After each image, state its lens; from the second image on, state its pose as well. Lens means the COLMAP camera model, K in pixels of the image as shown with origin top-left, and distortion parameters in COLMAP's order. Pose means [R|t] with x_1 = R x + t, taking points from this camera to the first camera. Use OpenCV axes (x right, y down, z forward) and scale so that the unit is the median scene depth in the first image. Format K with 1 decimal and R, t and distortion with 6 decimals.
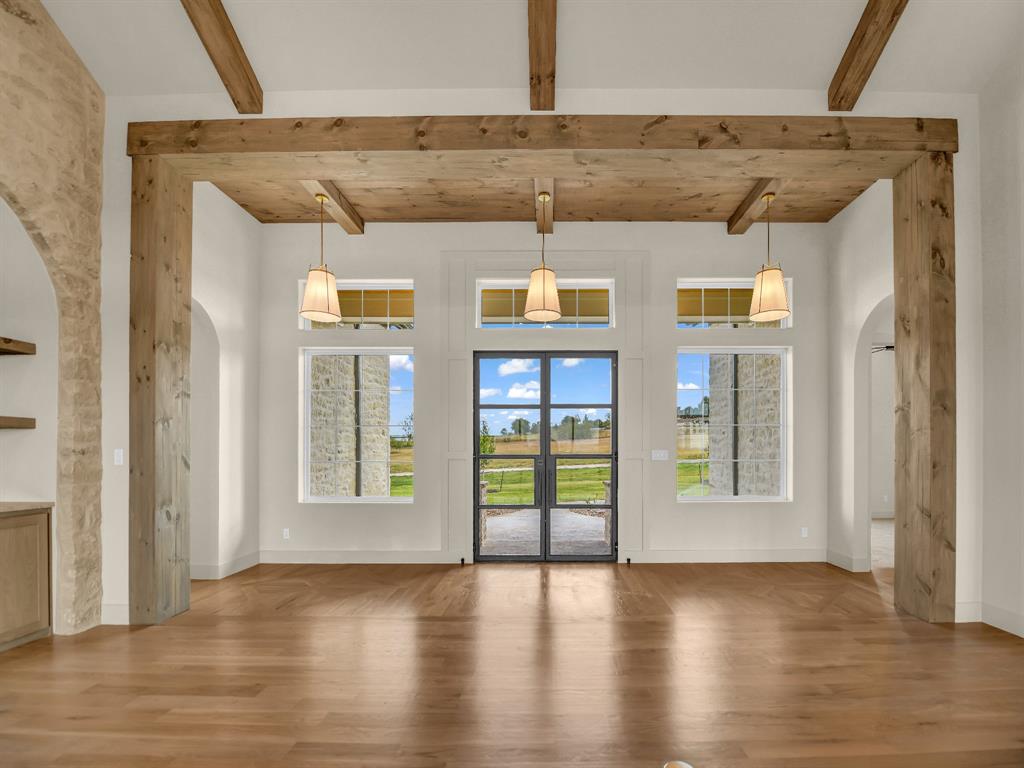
lens RADIAL K [[418.5, 0, 511.2], [0, 418.5, 380.6], [0, 0, 1]] dist [-0.012640, -0.001669]
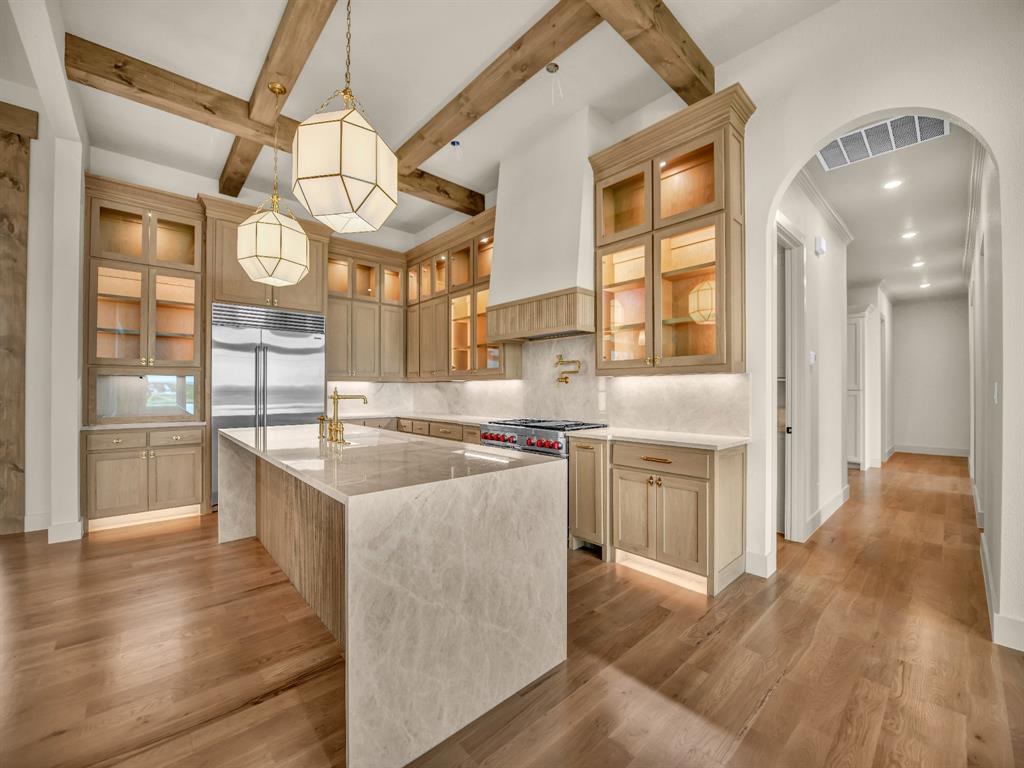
lens RADIAL K [[418.5, 0, 510.7], [0, 418.5, 385.1], [0, 0, 1]] dist [-0.012640, -0.001669]
pose [[0.745630, 0.000270, 0.666361, 1.335890], [0.002338, 0.999993, -0.003021, 0.170315], [-0.666357, 0.003811, 0.745624, -0.817225]]
